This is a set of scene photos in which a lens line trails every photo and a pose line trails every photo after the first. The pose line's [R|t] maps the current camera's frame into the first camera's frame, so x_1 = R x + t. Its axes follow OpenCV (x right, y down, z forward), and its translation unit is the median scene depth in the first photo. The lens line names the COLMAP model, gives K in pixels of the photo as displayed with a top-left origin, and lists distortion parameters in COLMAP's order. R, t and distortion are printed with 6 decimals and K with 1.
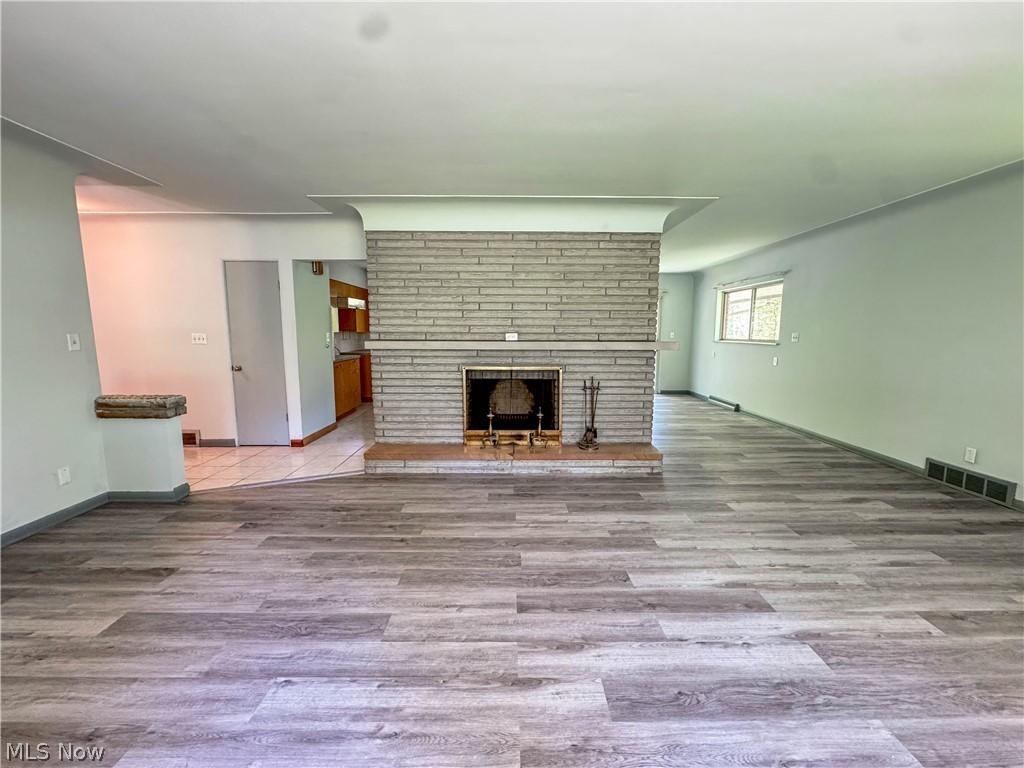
lens RADIAL K [[424.8, 0, 509.0], [0, 424.8, 380.6], [0, 0, 1]] dist [-0.003342, 0.000393]
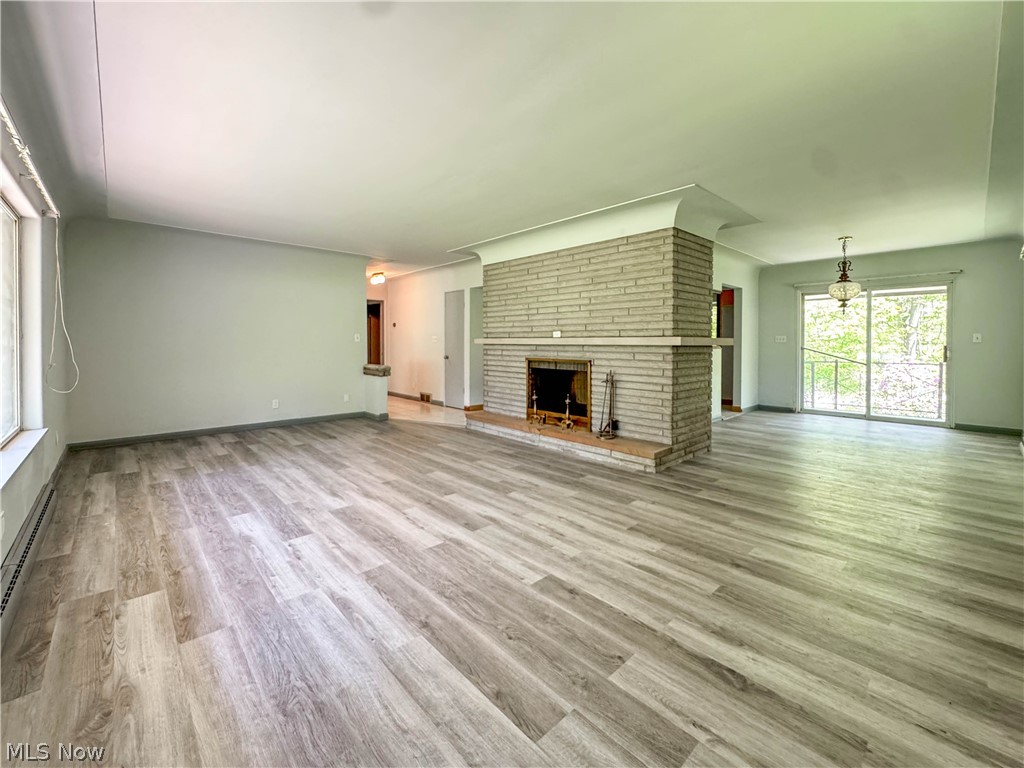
lens RADIAL K [[424.8, 0, 473.4], [0, 424.8, 341.3], [0, 0, 1]] dist [-0.003342, 0.000393]
pose [[0.638919, -0.002077, -0.769271, 0.808610], [-0.090420, 0.992862, -0.077779, 0.033240], [0.763941, 0.119252, 0.634171, 0.053484]]
